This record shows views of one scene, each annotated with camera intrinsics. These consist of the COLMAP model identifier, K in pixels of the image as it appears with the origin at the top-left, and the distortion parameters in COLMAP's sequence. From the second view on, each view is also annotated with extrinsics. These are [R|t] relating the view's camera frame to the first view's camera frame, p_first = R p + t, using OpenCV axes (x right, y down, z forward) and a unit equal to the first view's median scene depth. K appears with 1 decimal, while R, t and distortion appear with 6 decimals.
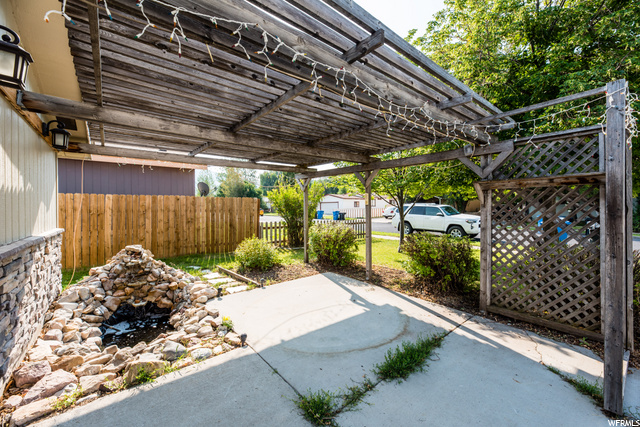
lens RADIAL K [[261.8, 0, 316.9], [0, 261.8, 208.6], [0, 0, 1]] dist [-0.001707, -0.000038]
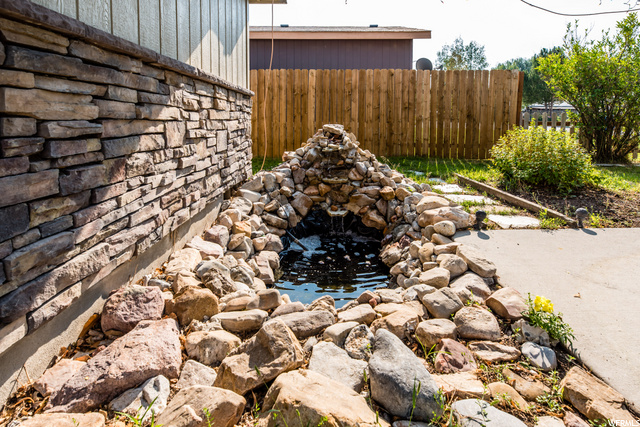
lens RADIAL K [[319.8, 0, 320.3], [0, 319.8, 143.3], [0, 0, 1]] dist [0.001192, 0.000217]
pose [[0.770620, 0.048772, -0.635425, -0.240453], [-0.002449, 0.997287, 0.073577, 0.147038], [0.637290, -0.055144, 0.768649, 0.407216]]
